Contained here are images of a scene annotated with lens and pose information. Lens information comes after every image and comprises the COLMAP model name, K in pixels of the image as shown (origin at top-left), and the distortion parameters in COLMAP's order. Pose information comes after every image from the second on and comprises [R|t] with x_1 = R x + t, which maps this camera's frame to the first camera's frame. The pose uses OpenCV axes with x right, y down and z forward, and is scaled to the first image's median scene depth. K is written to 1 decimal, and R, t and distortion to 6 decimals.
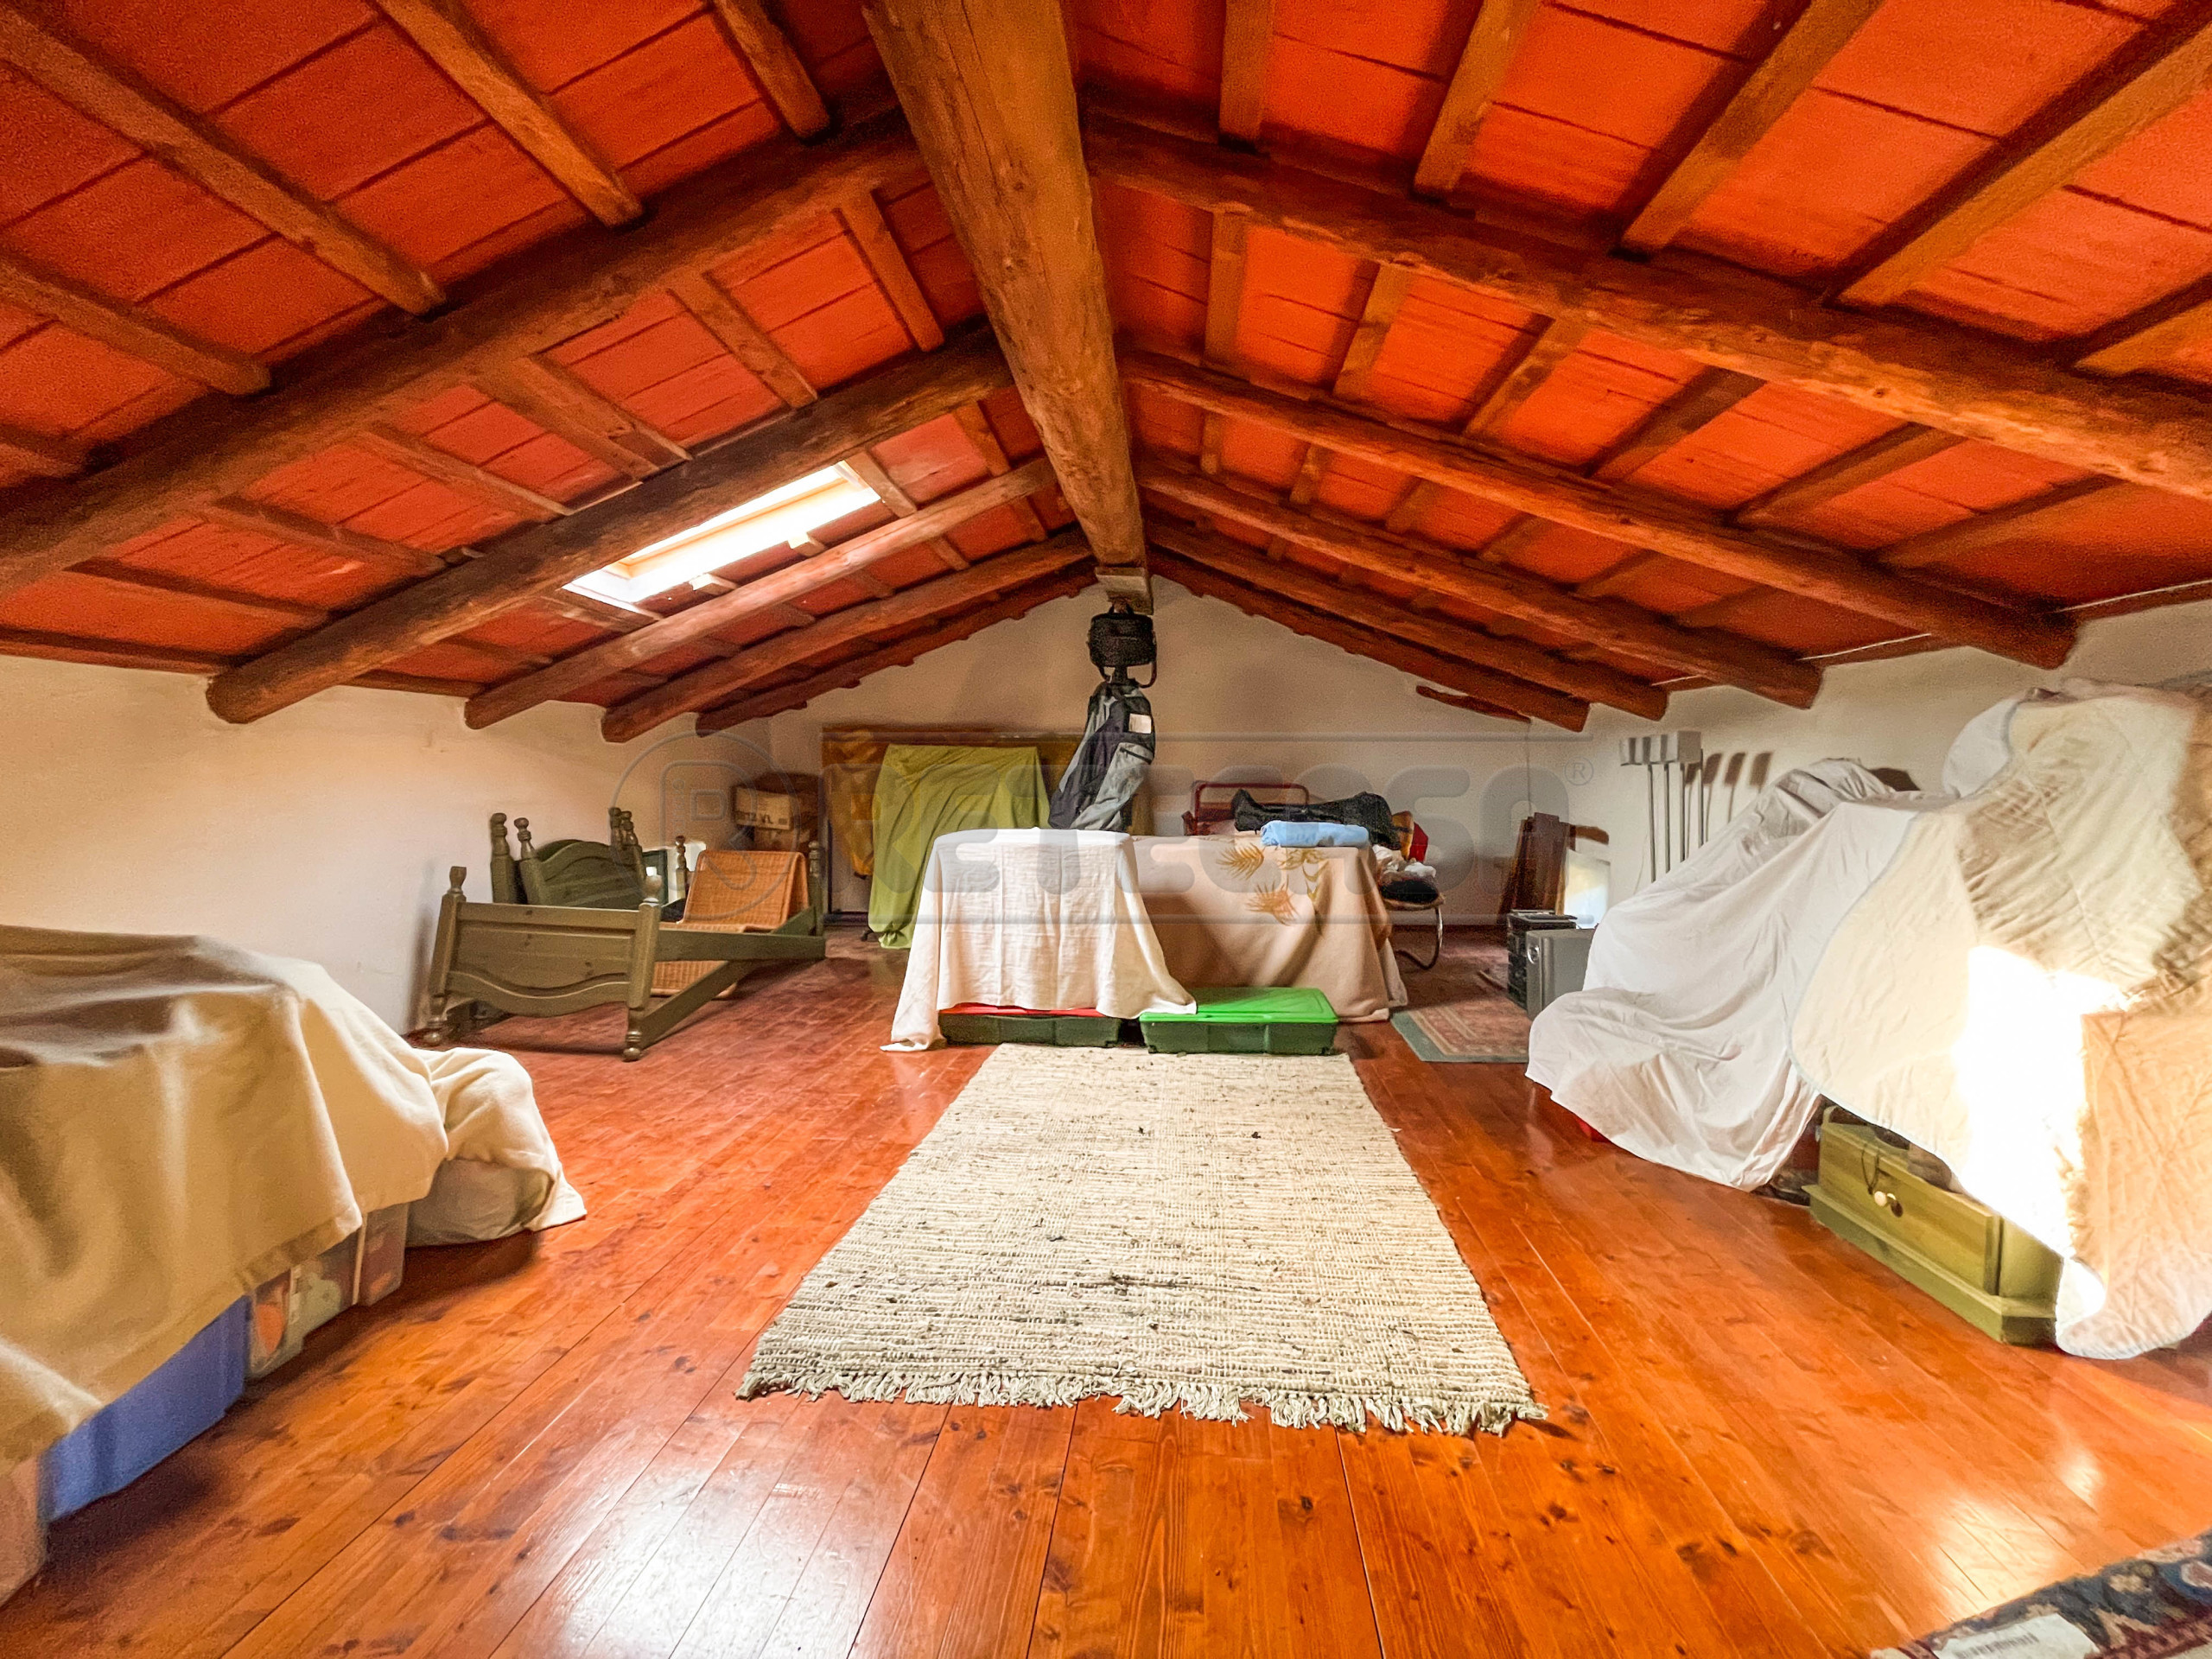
lens RADIAL K [[873.8, 0, 1106.0], [0, 873.8, 829.5], [0, 0, 1]] dist [0.000891, 0.000013]
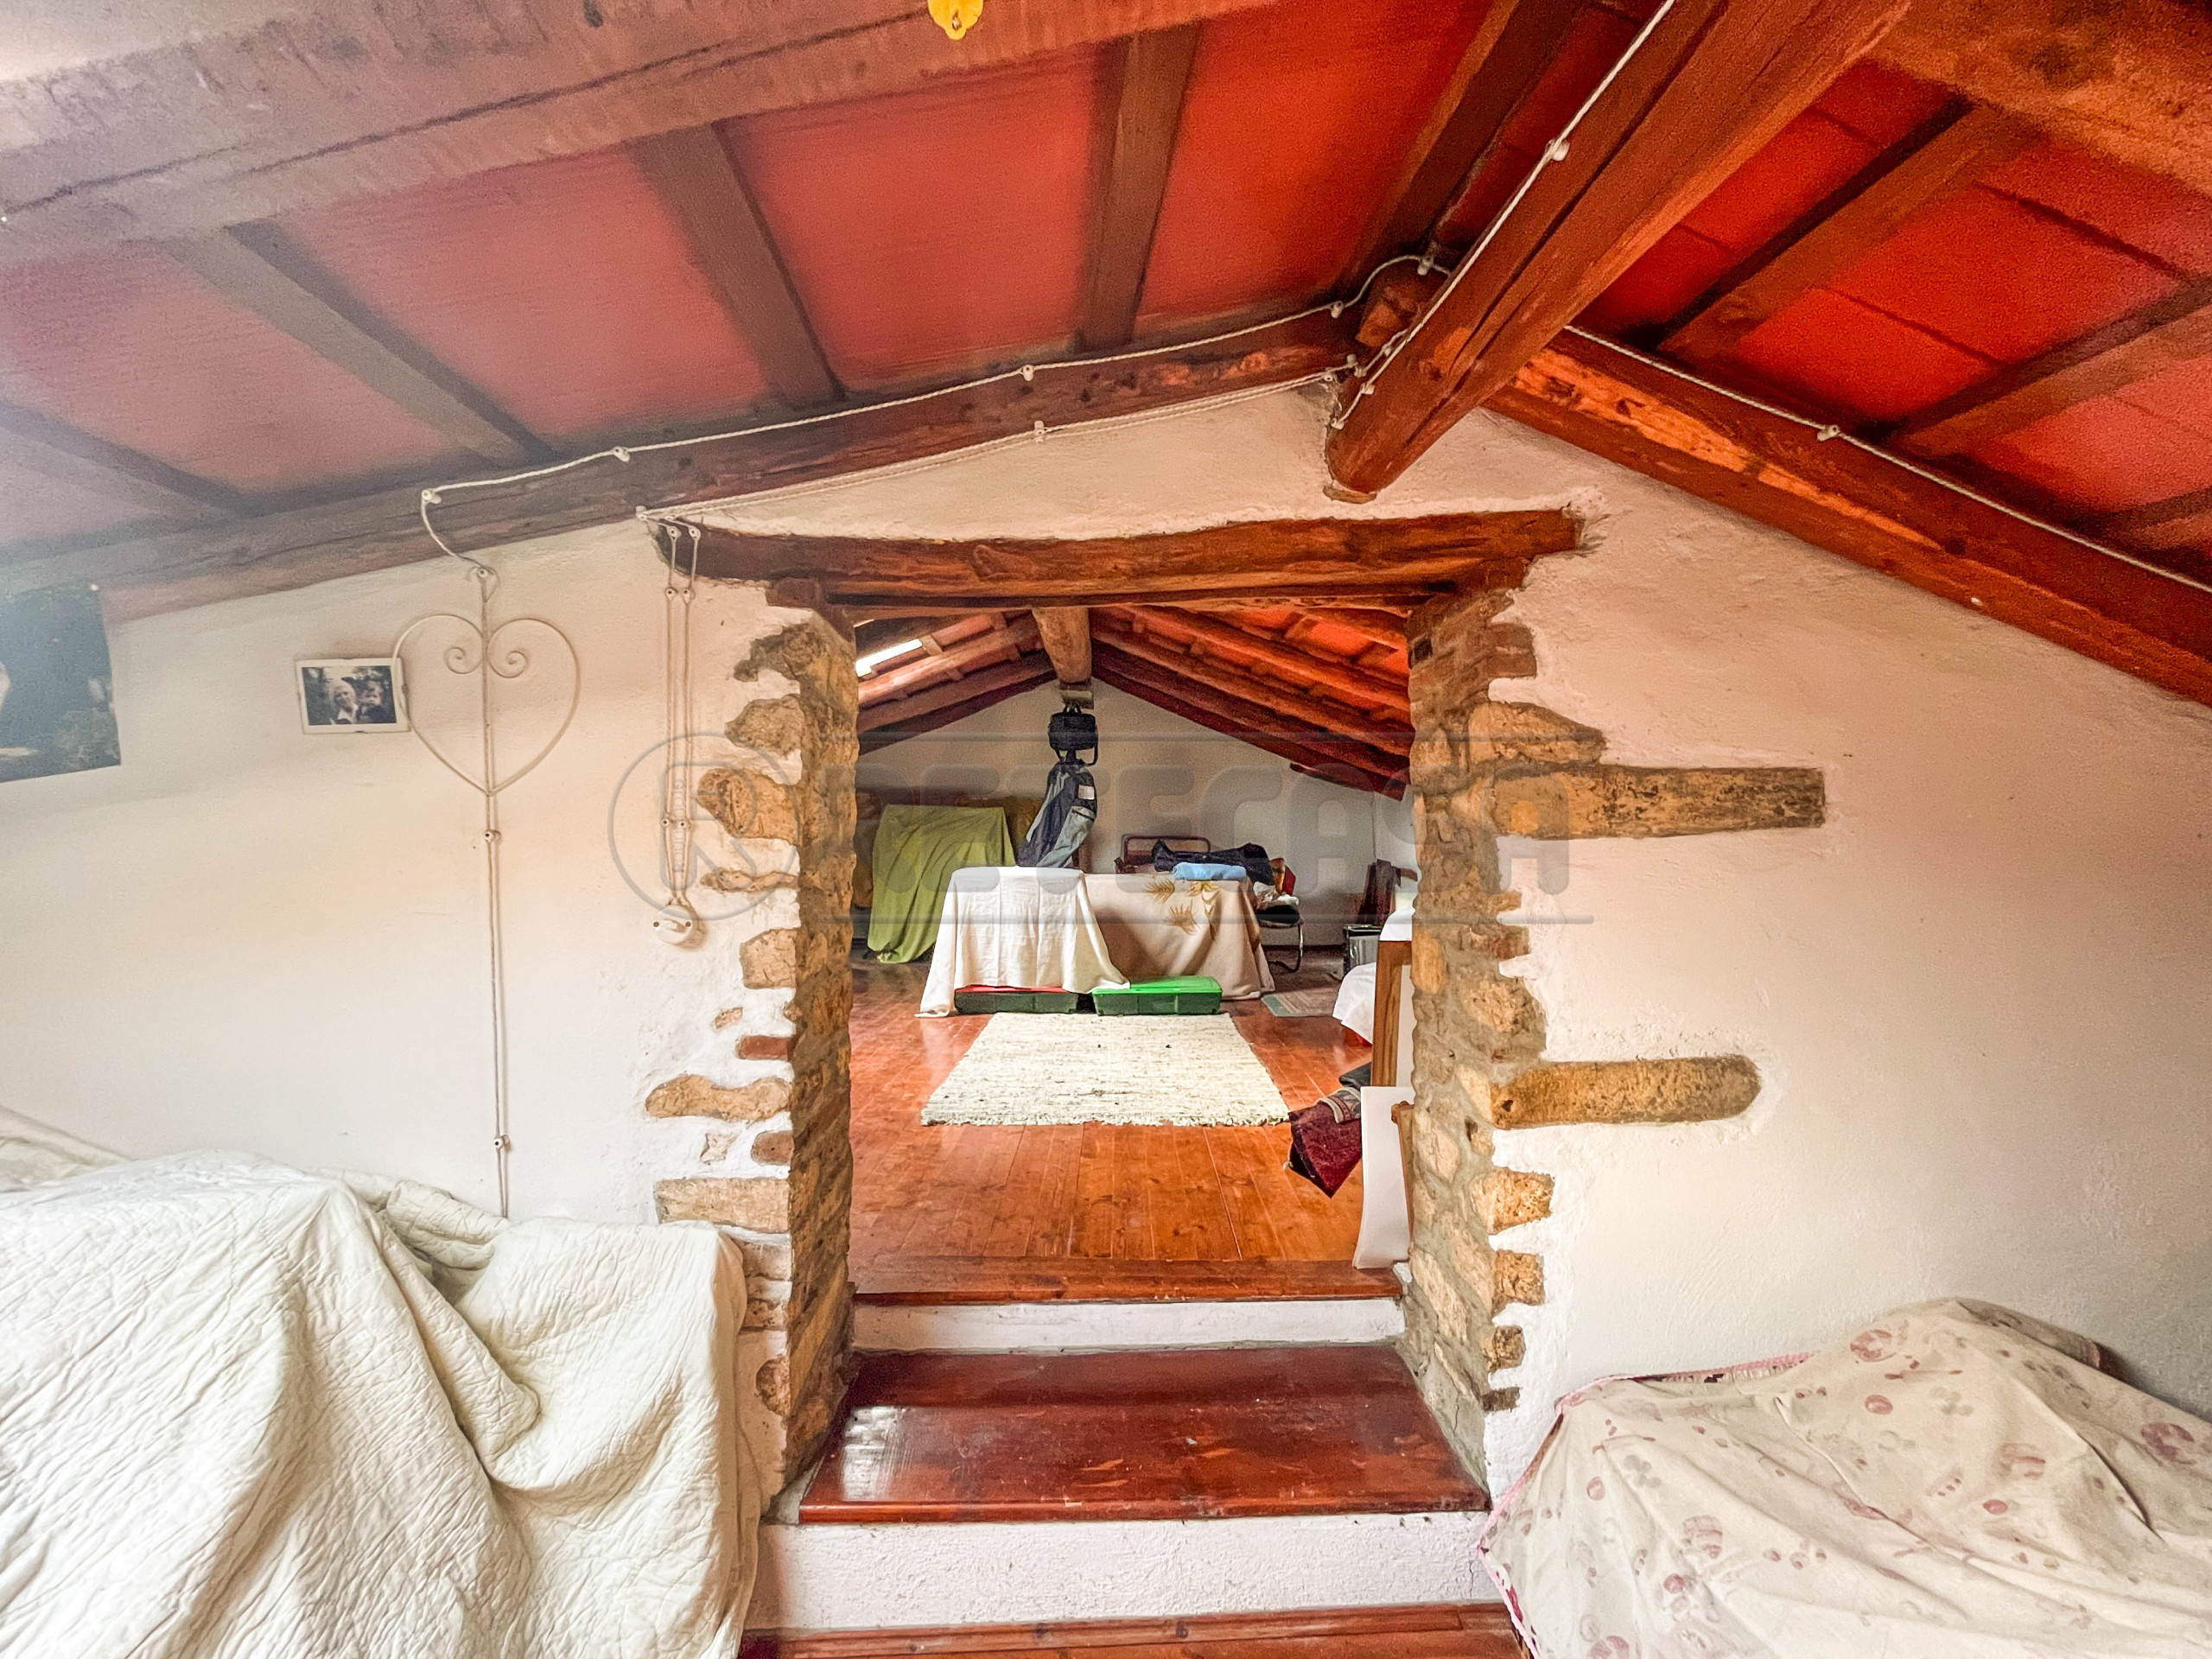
lens RADIAL K [[889.2, 0, 1106.0], [0, 889.2, 829.5], [0, 0, 1]] dist [0.000055, -0.000002]
pose [[0.995536, 0.006798, 0.094138, -0.071323], [-0.001086, 0.998162, -0.060595, 0.025787], [-0.094377, 0.060223, 0.993713, -0.455719]]
